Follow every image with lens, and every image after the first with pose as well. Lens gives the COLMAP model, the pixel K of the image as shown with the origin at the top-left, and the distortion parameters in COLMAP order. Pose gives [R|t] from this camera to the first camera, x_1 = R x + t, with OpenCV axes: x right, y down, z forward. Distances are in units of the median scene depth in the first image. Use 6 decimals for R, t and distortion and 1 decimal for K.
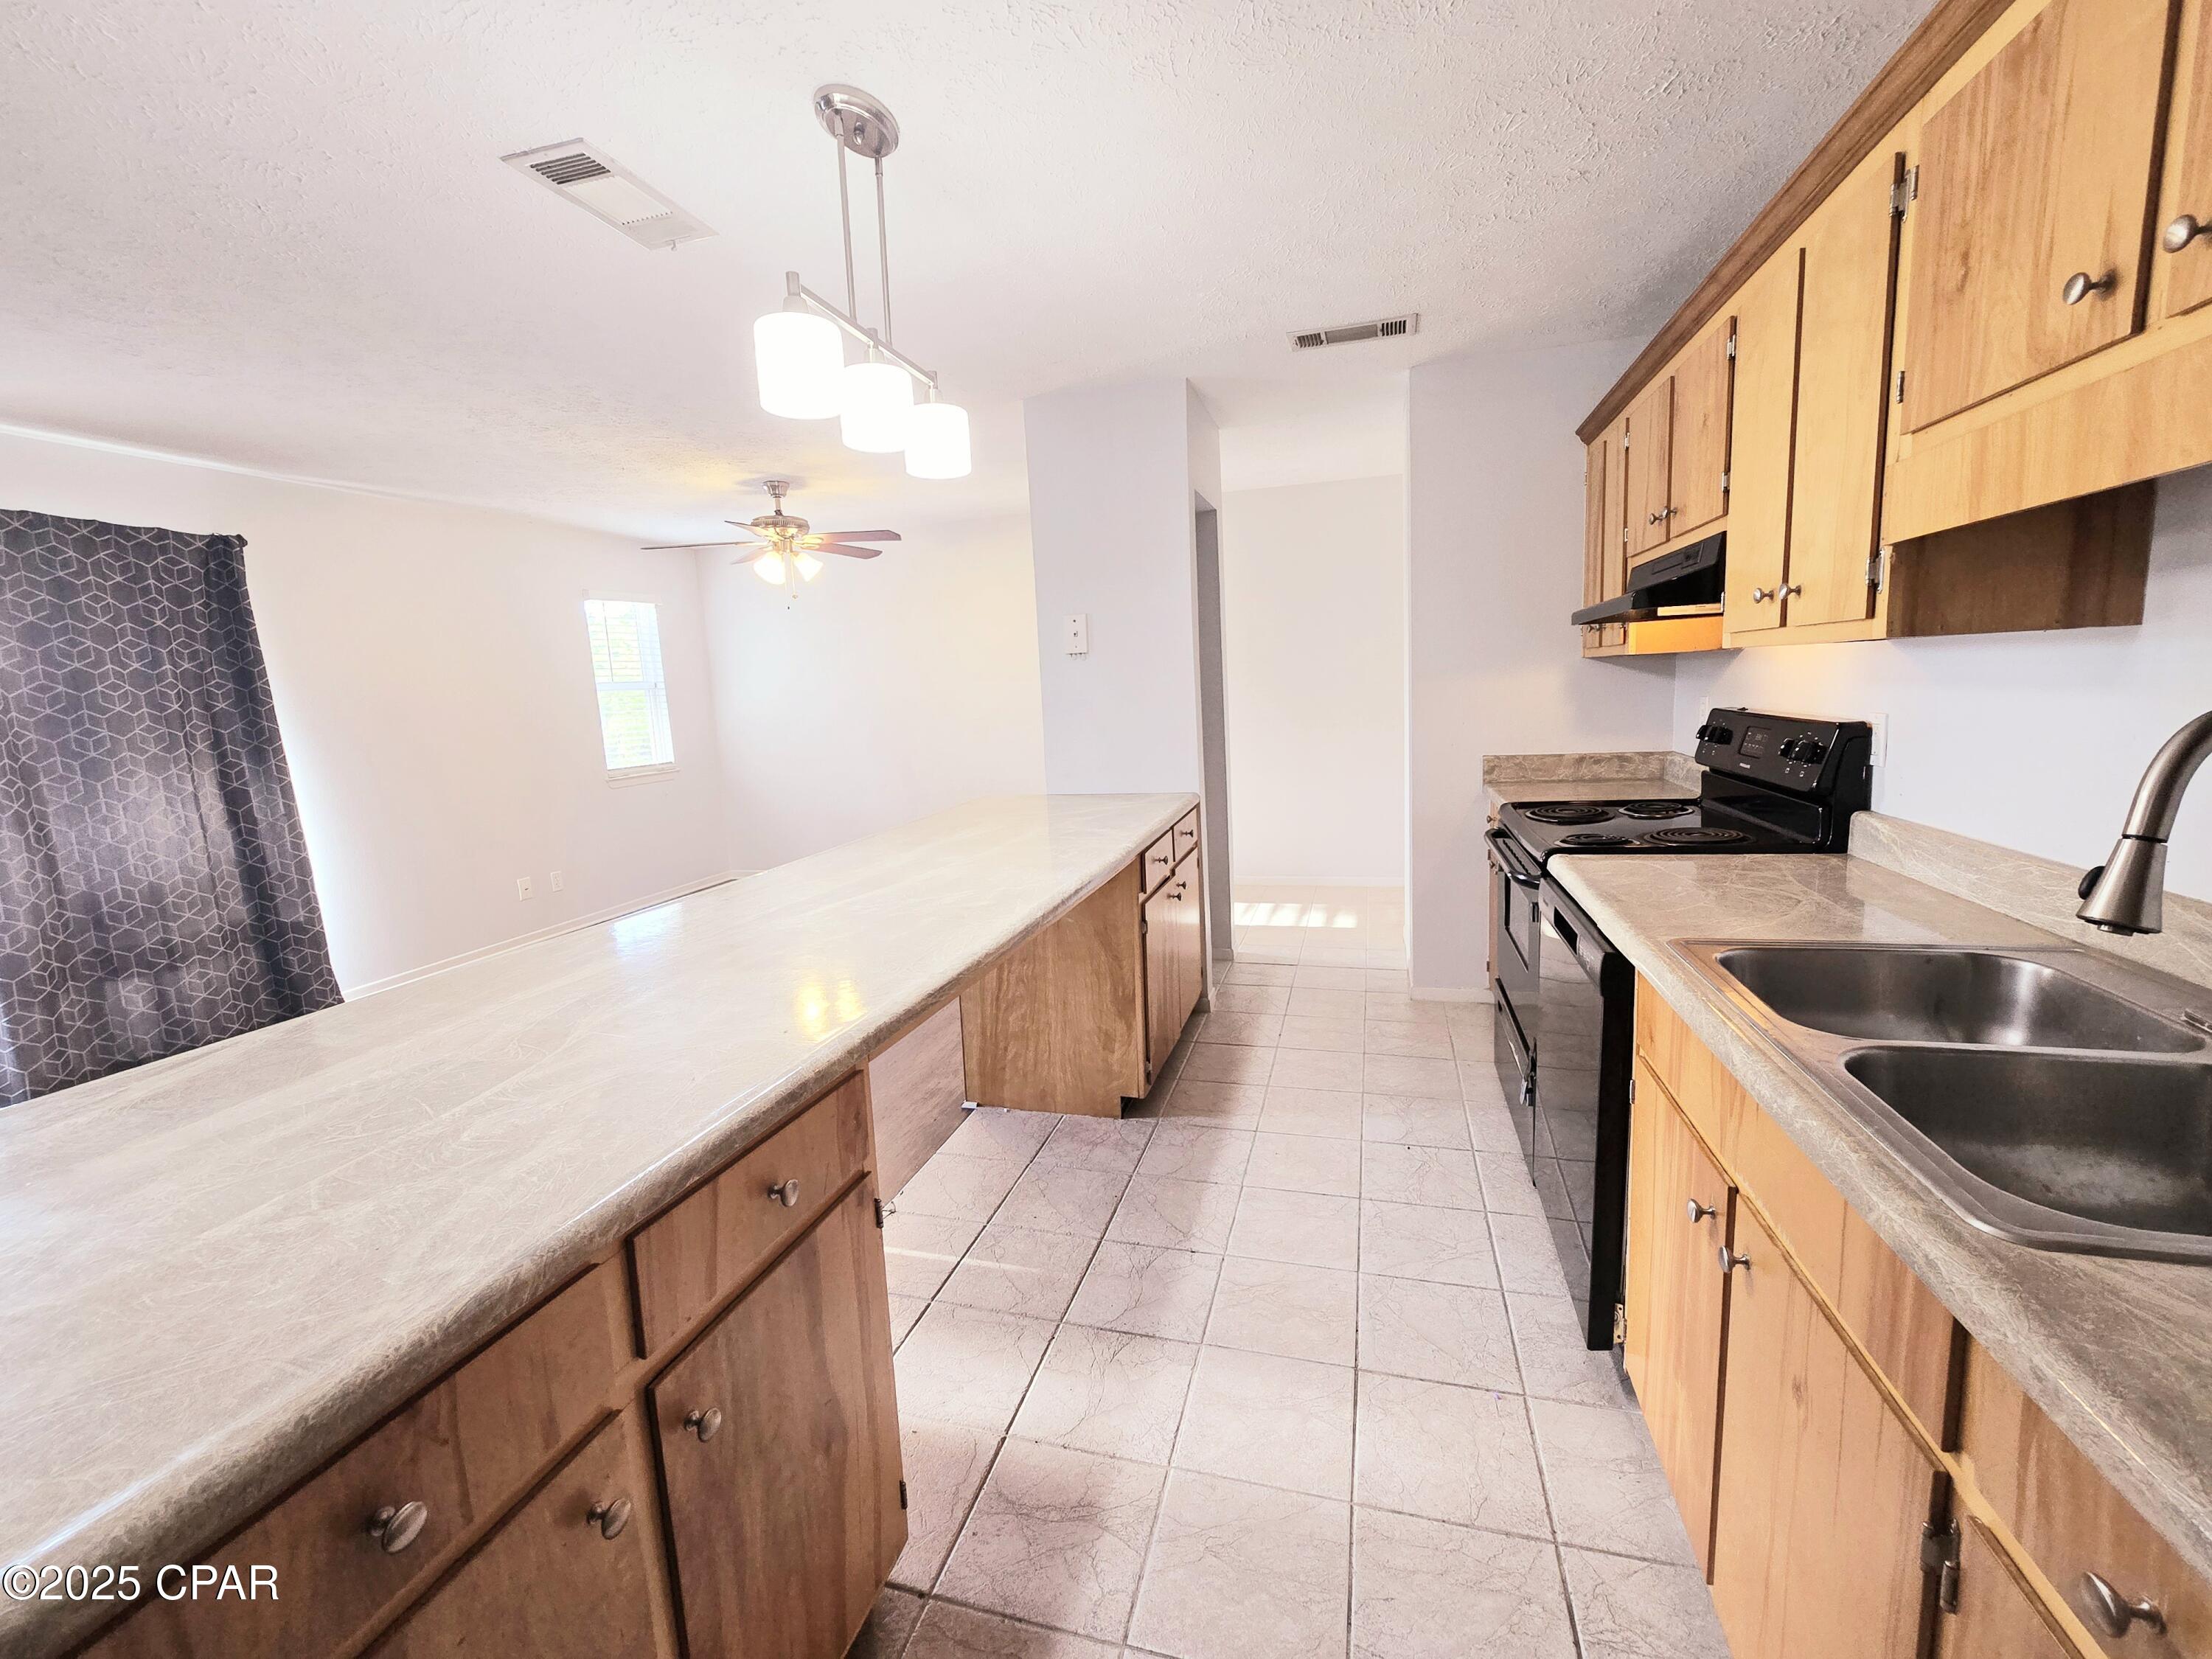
lens RADIAL K [[907.5, 0, 1112.0], [0, 907.5, 815.3], [0, 0, 1]] dist [-0.004729, 0.000215]
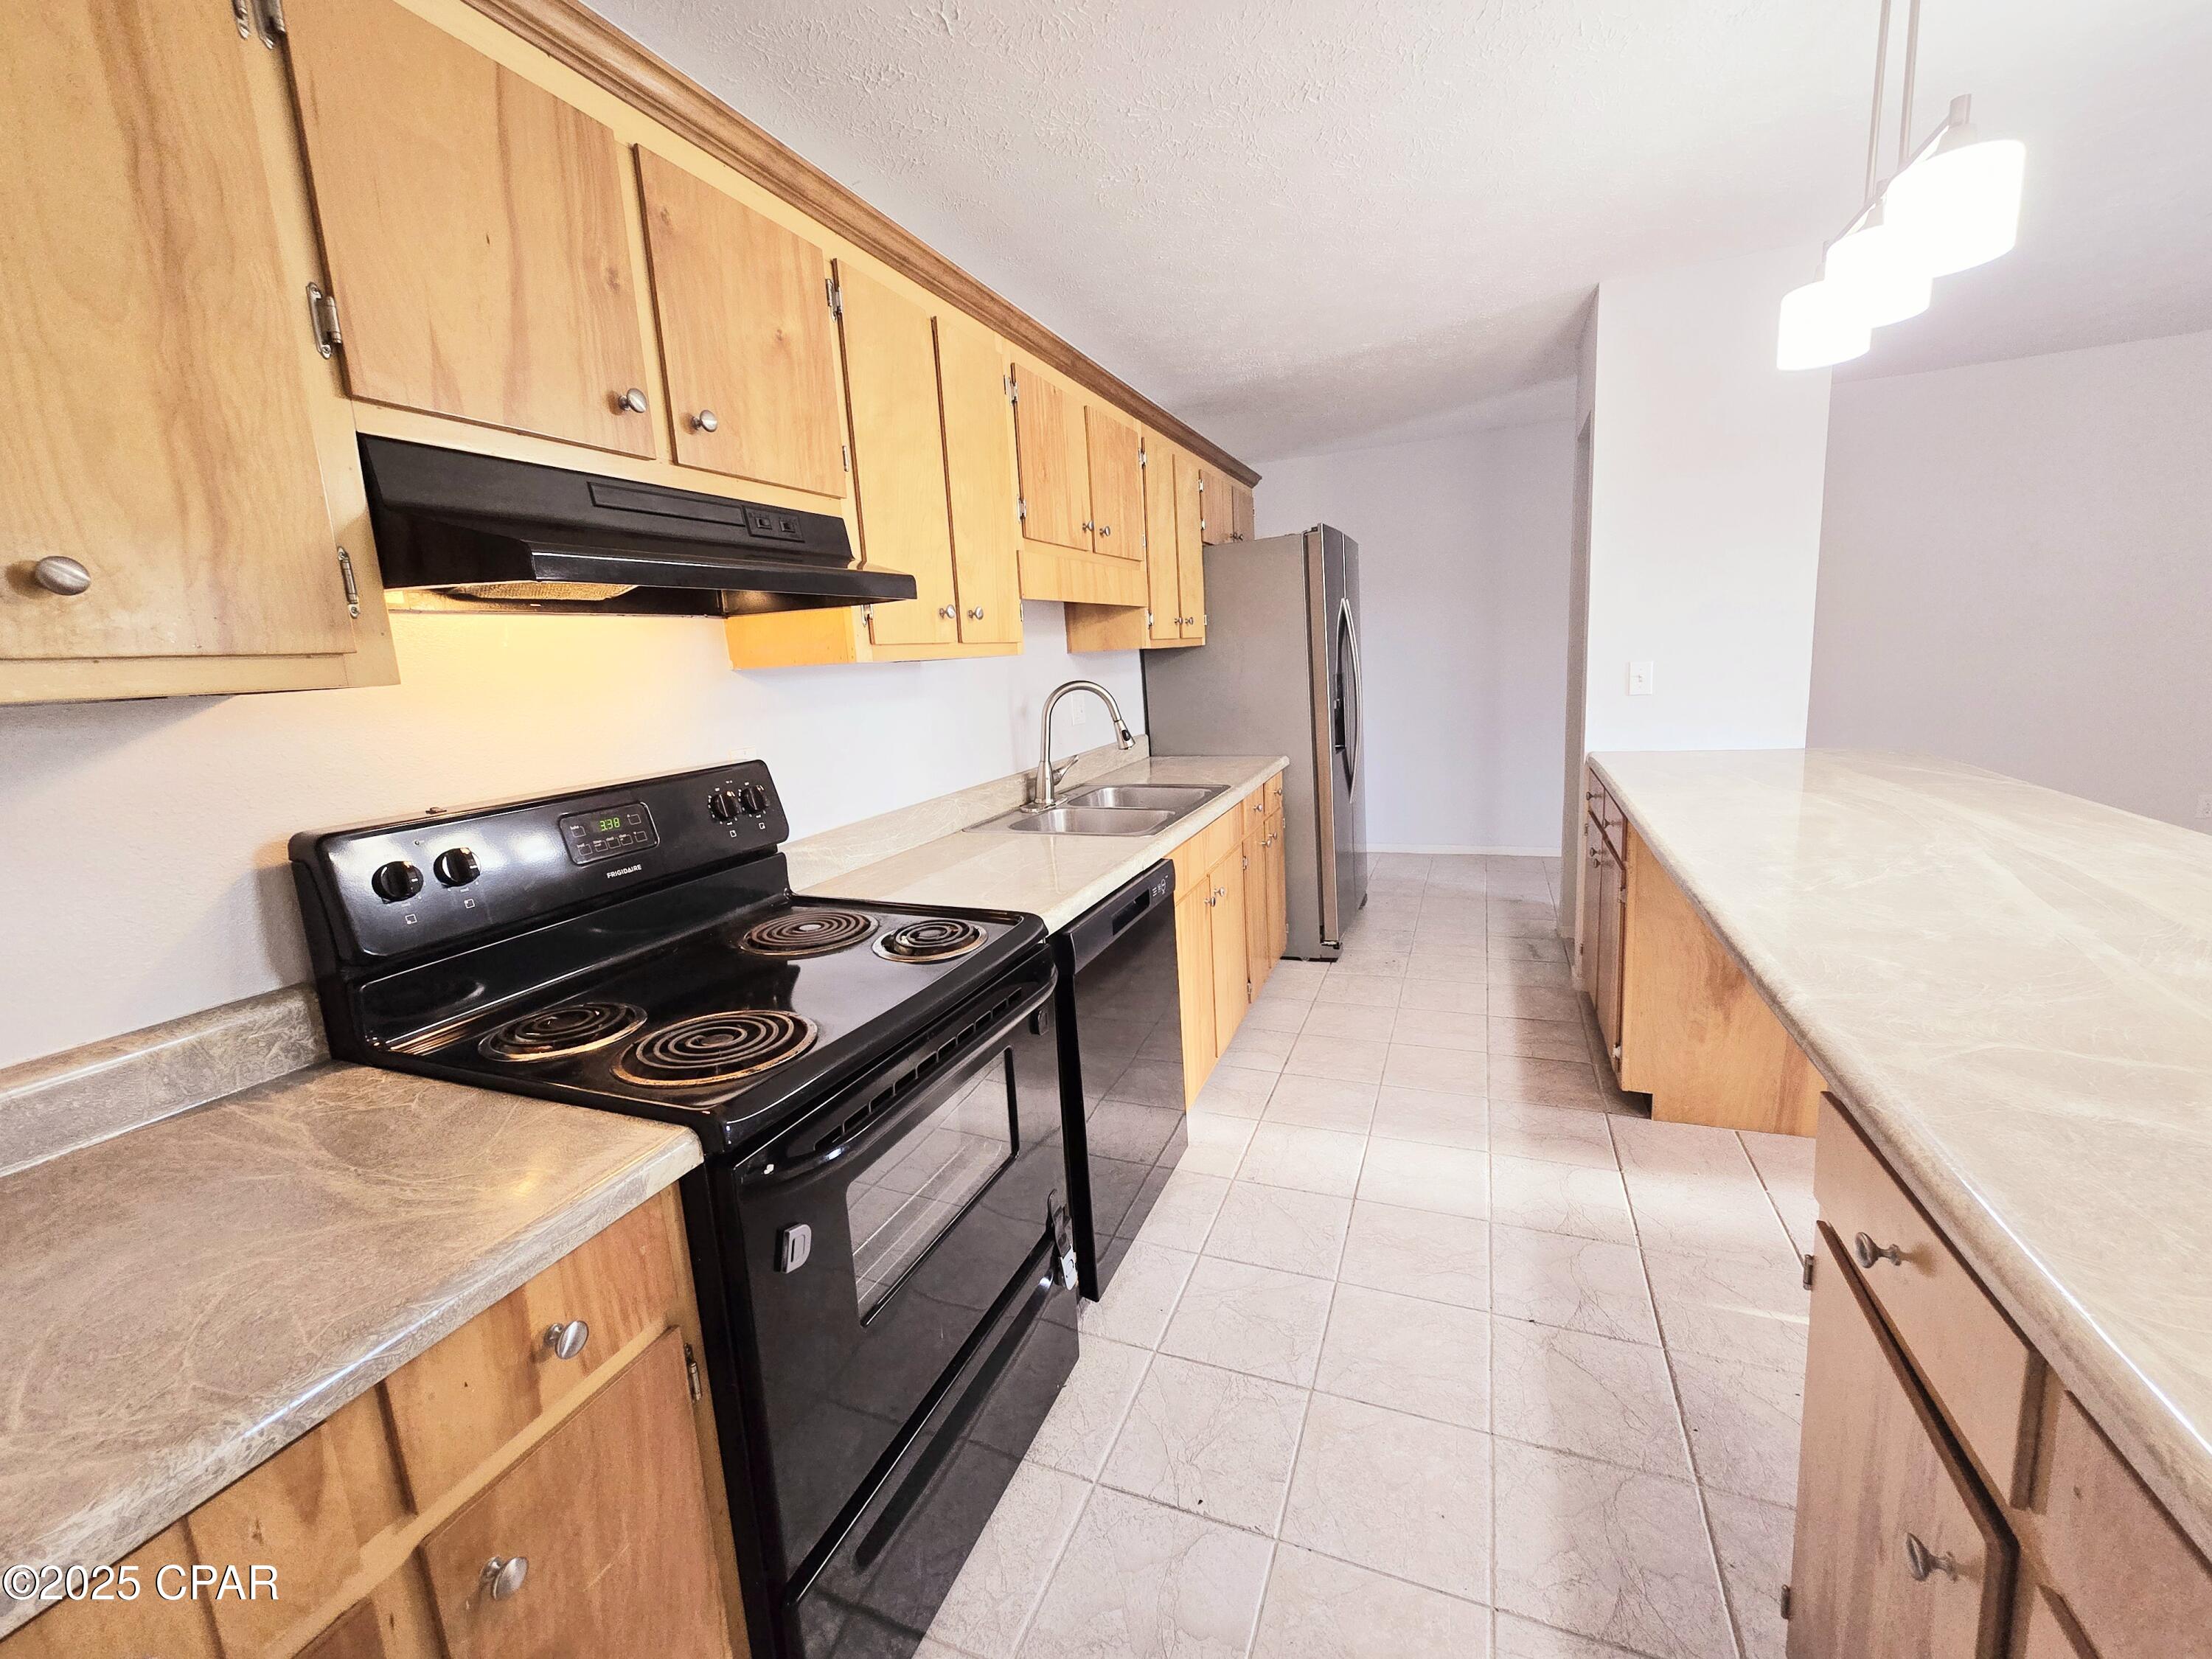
lens RADIAL K [[907.5, 0, 1106.0], [0, 907.5, 816.6], [0, 0, 1]] dist [-0.004729, 0.000215]
pose [[-0.988562, 0.084490, 0.124926, 0.267274], [0.119157, 0.945332, 0.303559, -0.204291], [-0.092449, 0.314973, -0.944587, 1.342412]]
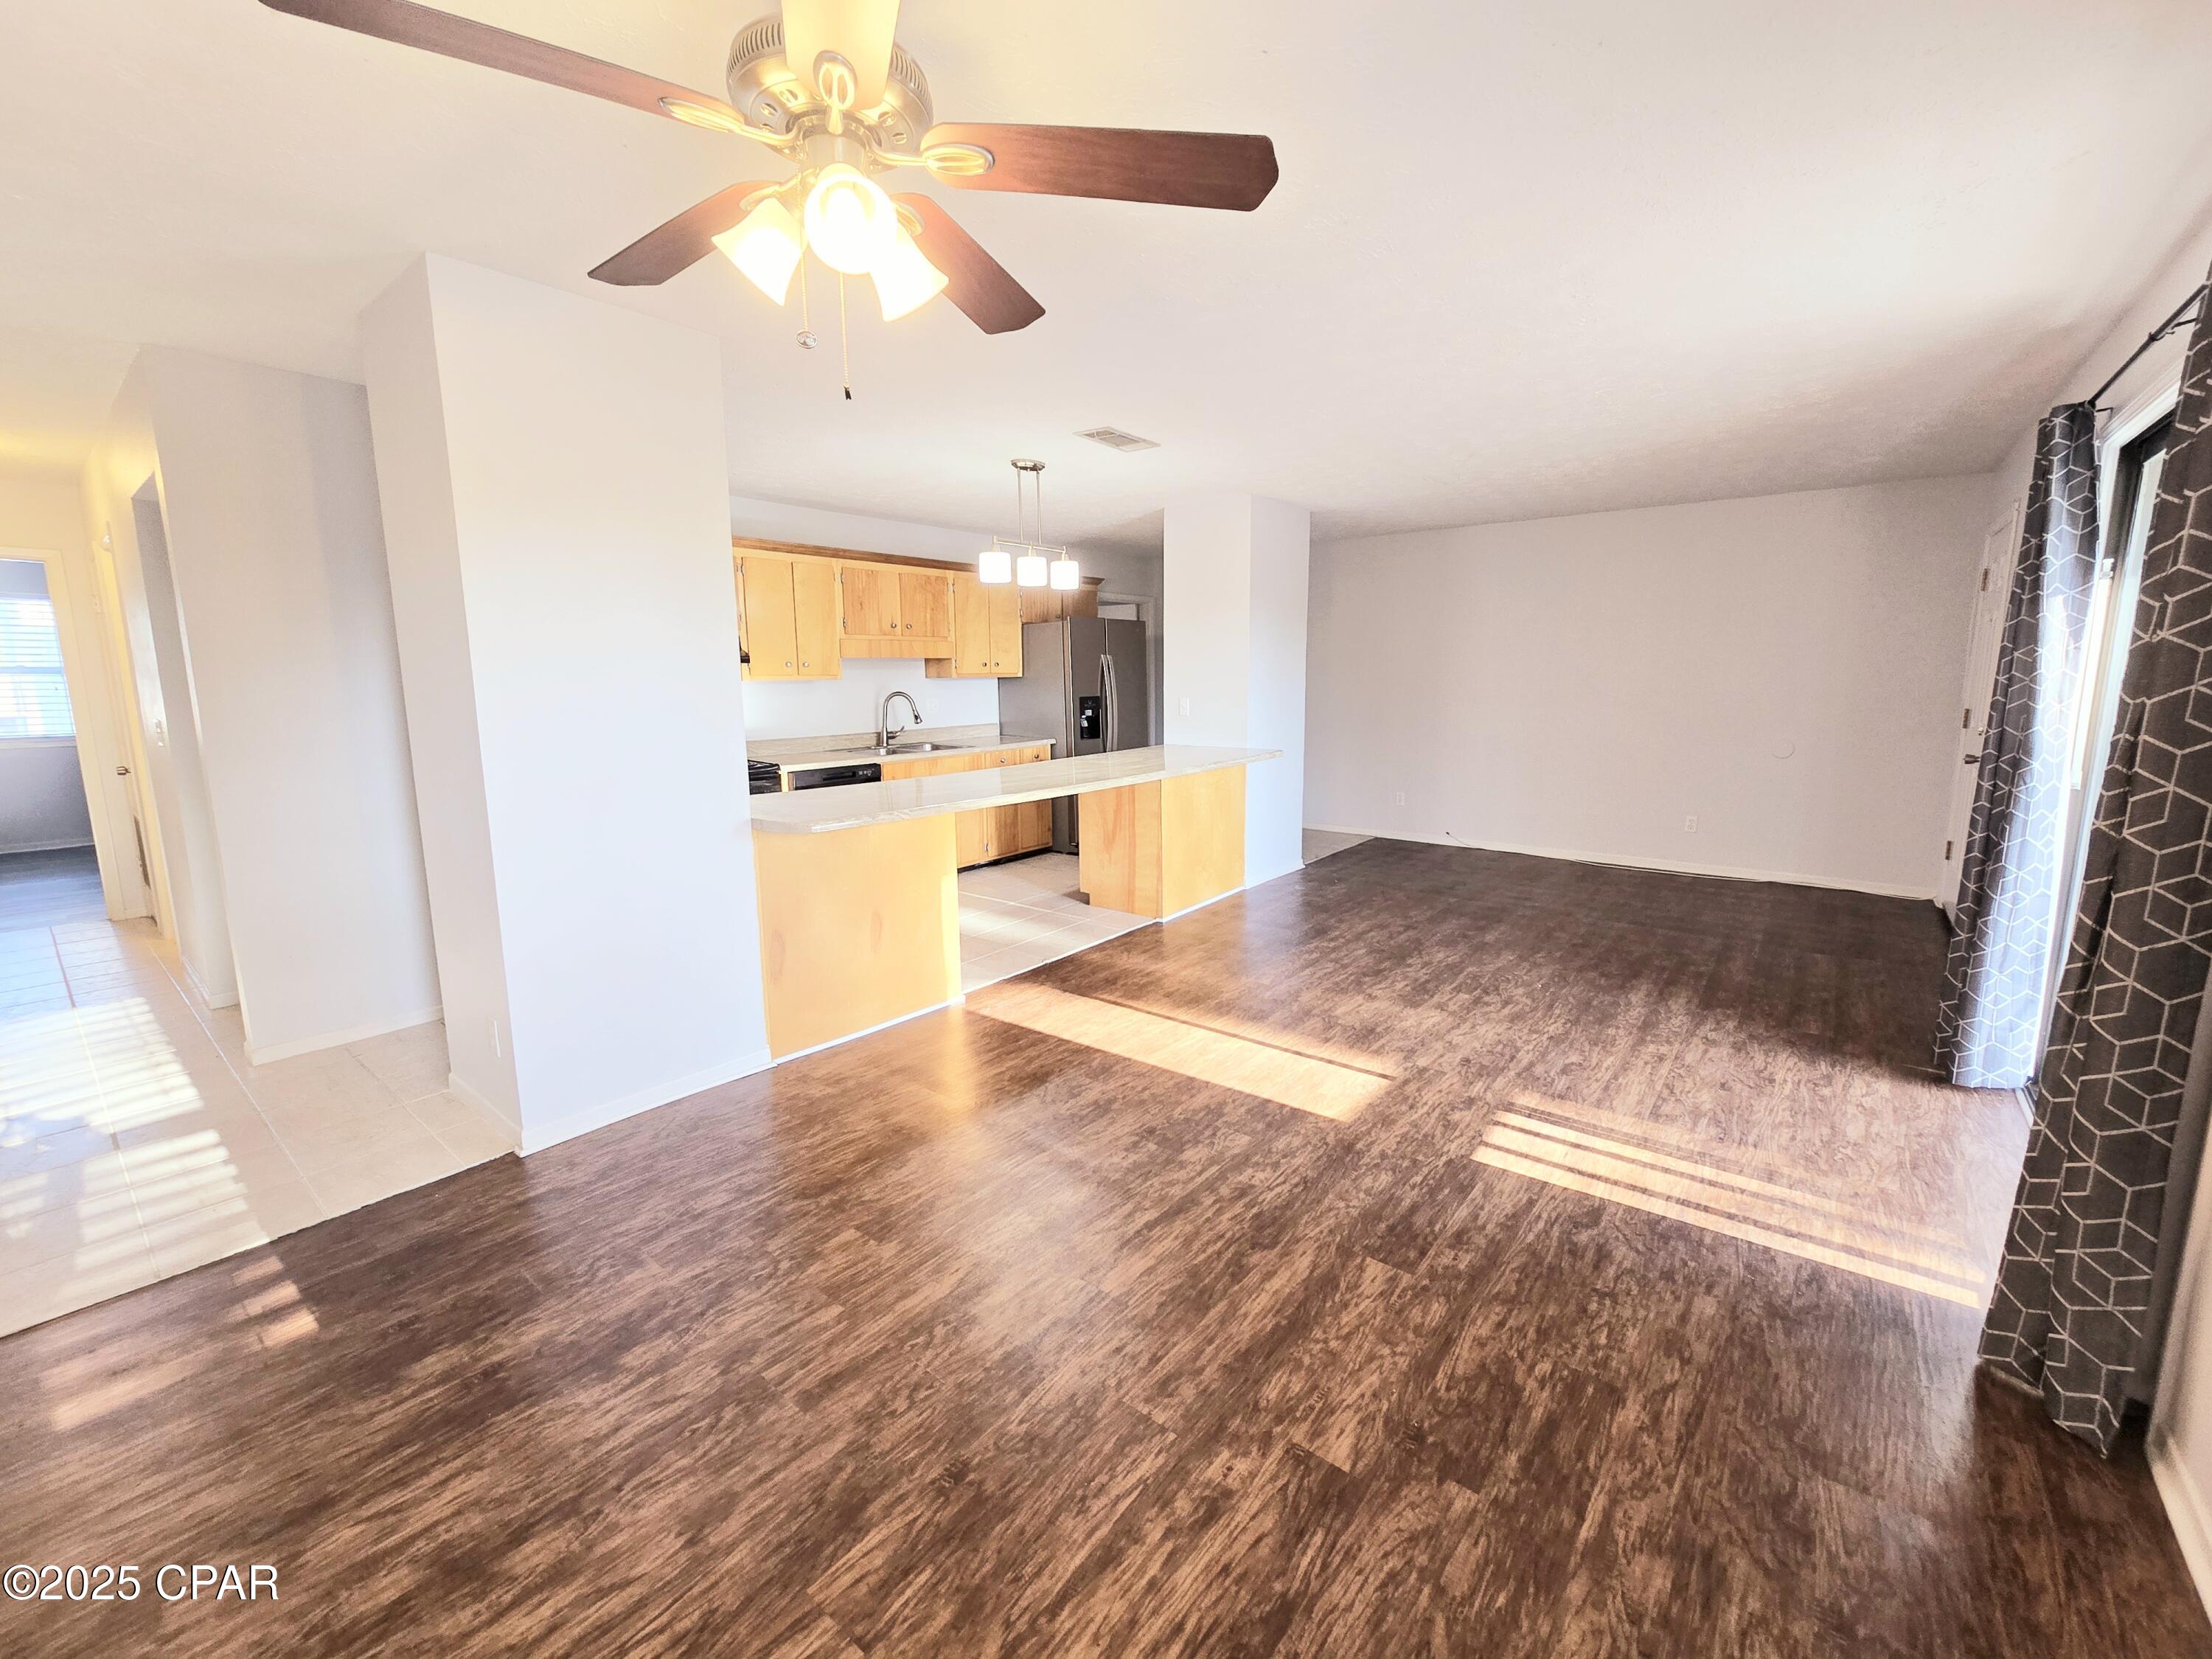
lens RADIAL K [[907.5, 0, 1106.9], [0, 907.5, 819.0], [0, 0, 1]] dist [-0.004729, 0.000215]
pose [[-0.921941, -0.010941, 0.387175, -0.959882], [0.101980, 0.957475, 0.269892, -0.298966], [-0.373663, 0.288309, -0.881620, 2.242030]]
